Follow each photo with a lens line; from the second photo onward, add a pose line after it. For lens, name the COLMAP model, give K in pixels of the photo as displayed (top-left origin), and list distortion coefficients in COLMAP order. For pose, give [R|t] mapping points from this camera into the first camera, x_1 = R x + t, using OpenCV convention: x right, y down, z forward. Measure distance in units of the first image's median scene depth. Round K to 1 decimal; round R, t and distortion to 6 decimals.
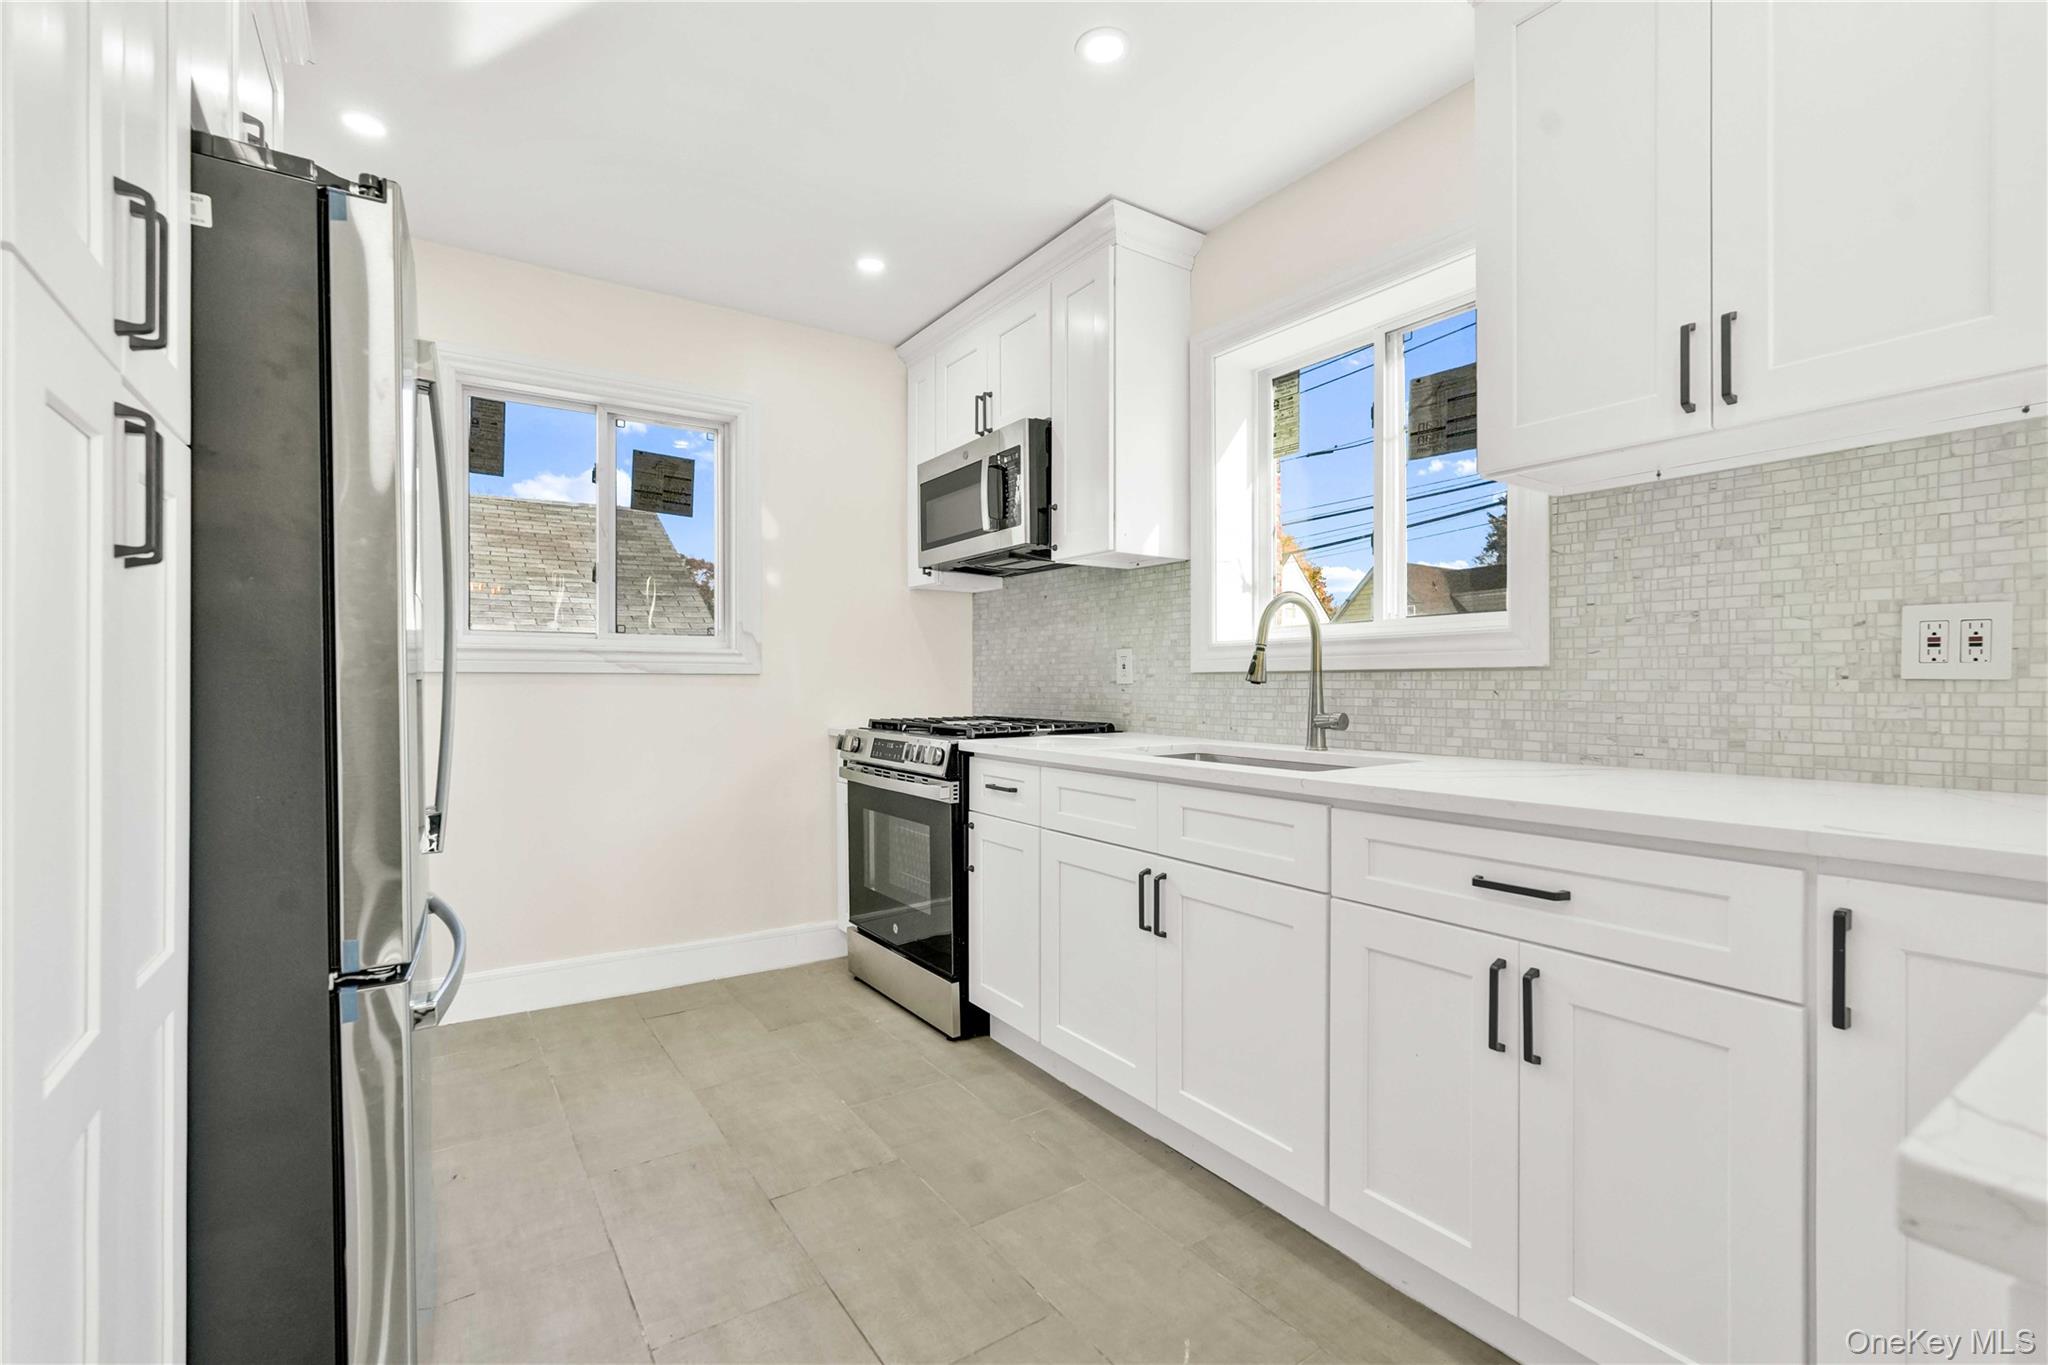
lens RADIAL K [[912.9, 0, 1027.1], [0, 912.9, 688.5], [0, 0, 1]] dist [-0.014609, 0.006320]
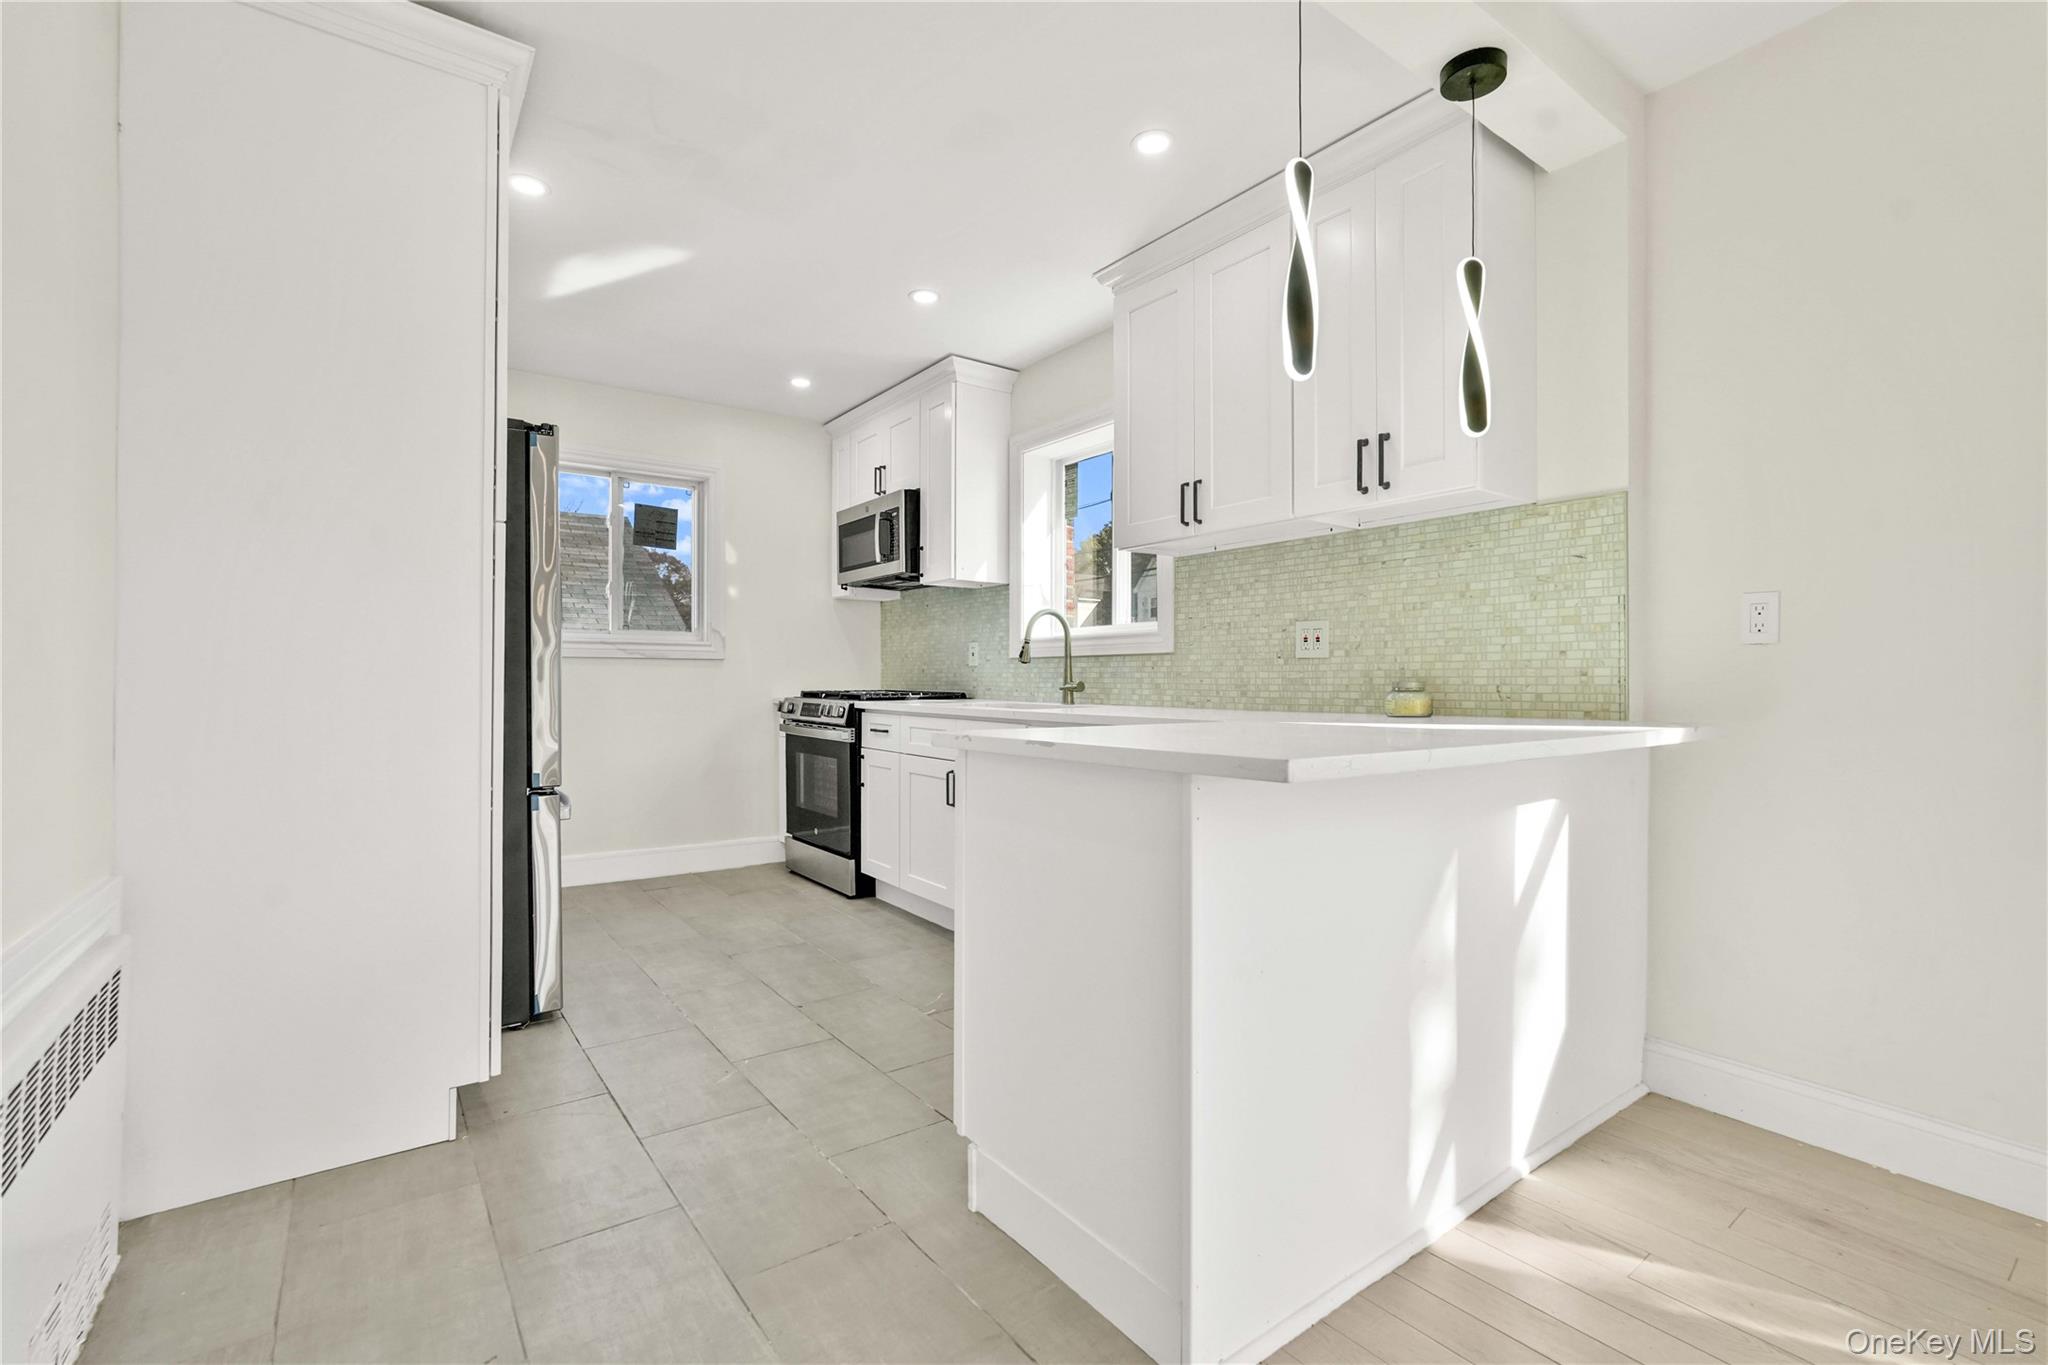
lens RADIAL K [[912.9, 0, 1027.7], [0, 912.9, 684.1], [0, 0, 1]] dist [-0.014609, 0.006320]
pose [[0.999298, 0.002495, 0.037381, 0.158045], [-0.002521, 0.999997, 0.000652, 0.025781], [-0.037379, -0.000746, 0.999301, -0.543177]]
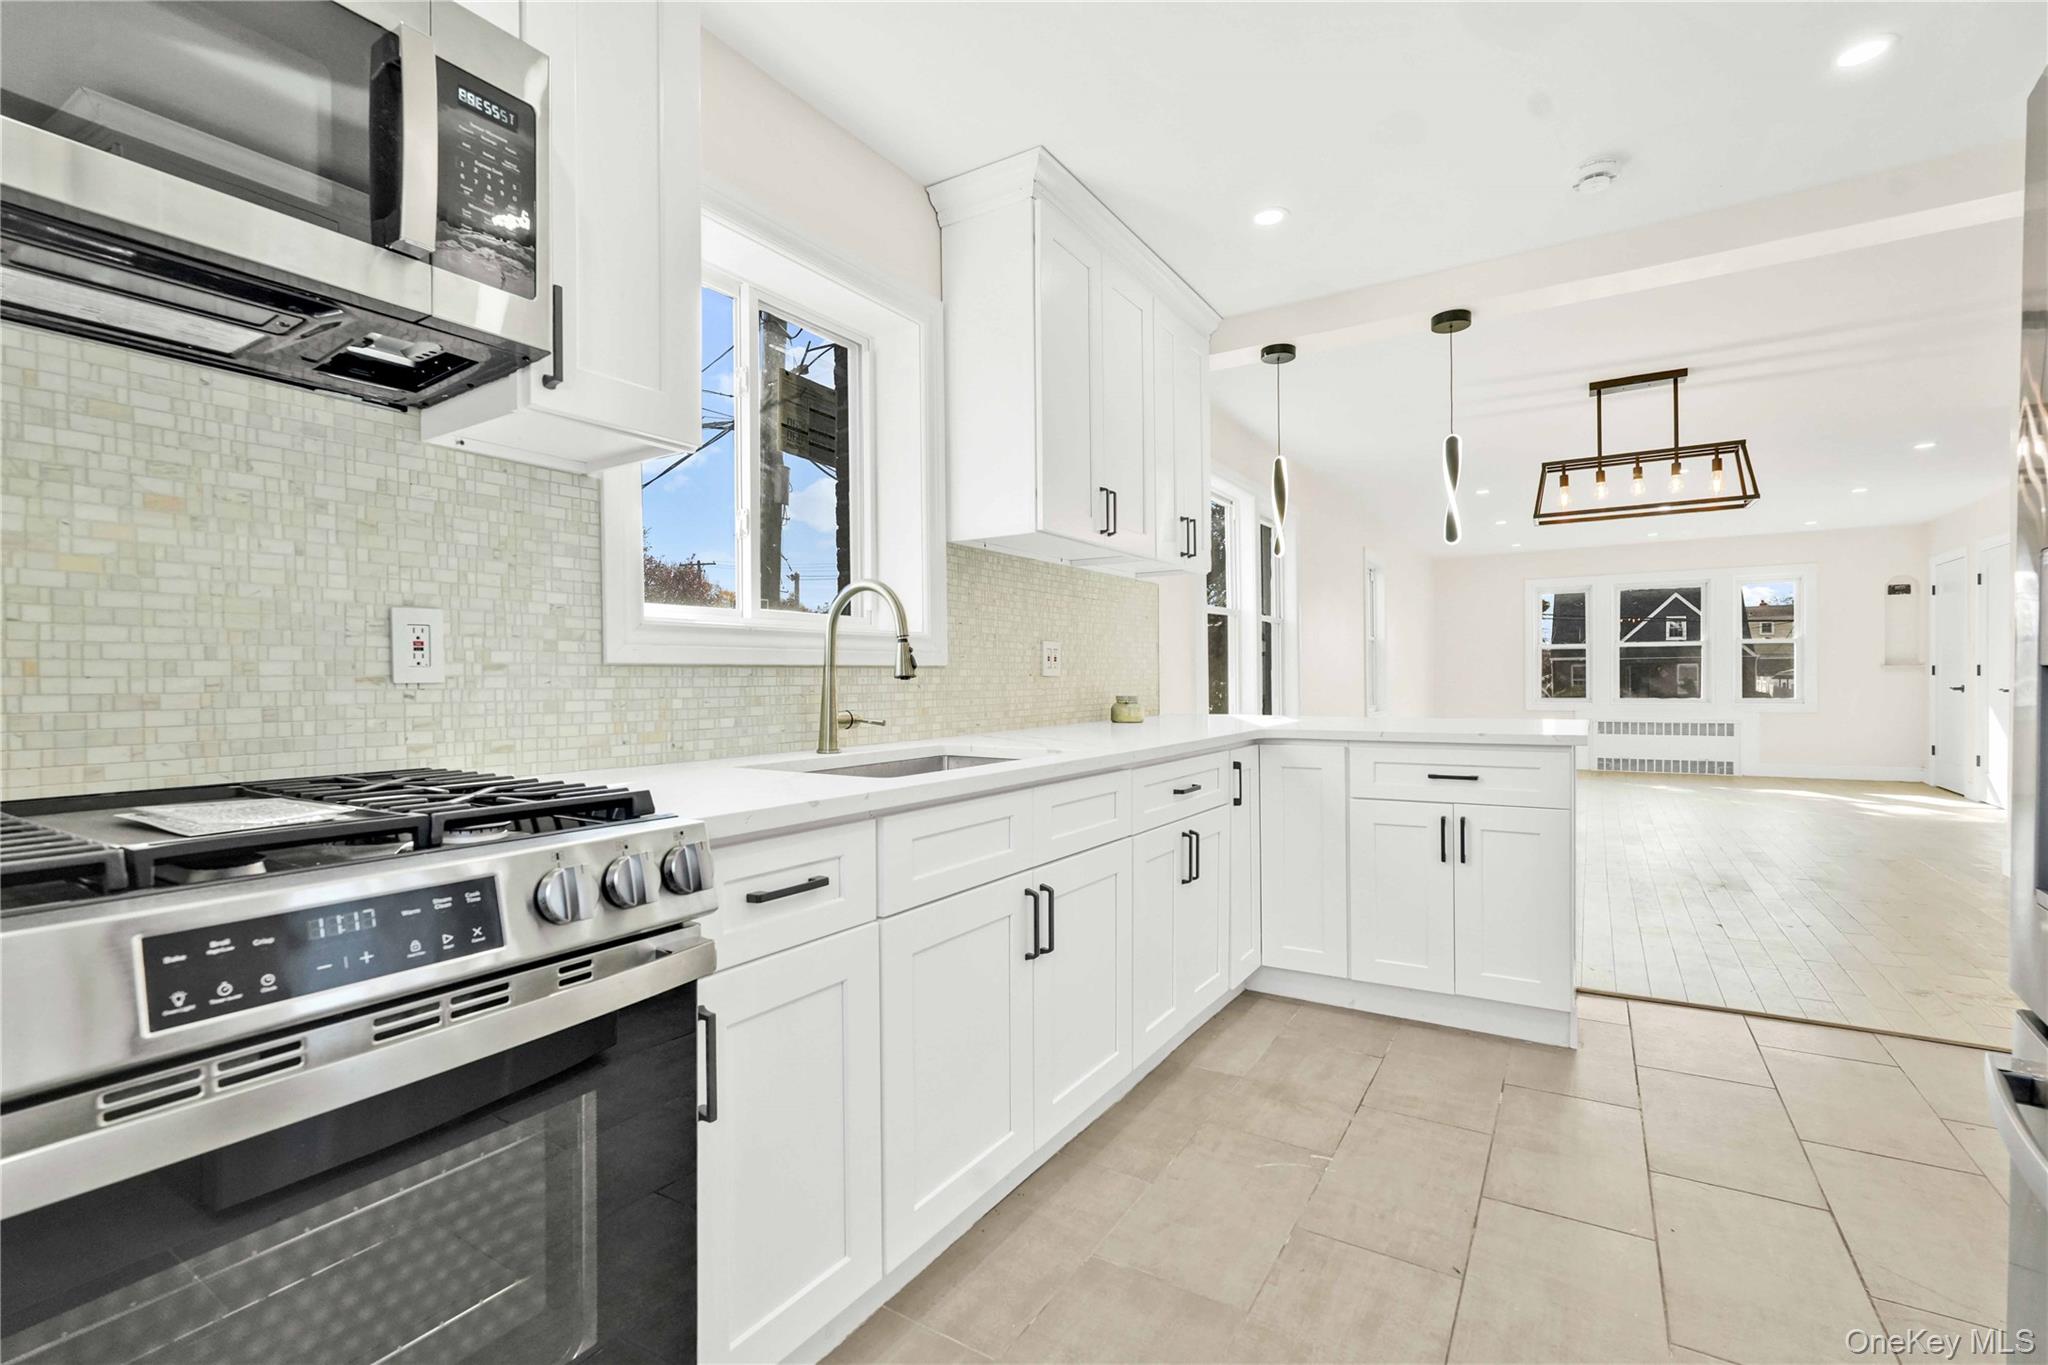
lens RADIAL K [[912.9, 0, 1017.6], [0, 912.9, 685.4], [0, 0, 1]] dist [-0.014609, 0.006320]
pose [[-0.401531, -0.003748, 0.915838, -0.503722], [0.012419, 0.999877, 0.009537, -0.004980], [-0.915761, 0.015204, -0.401435, 1.024176]]
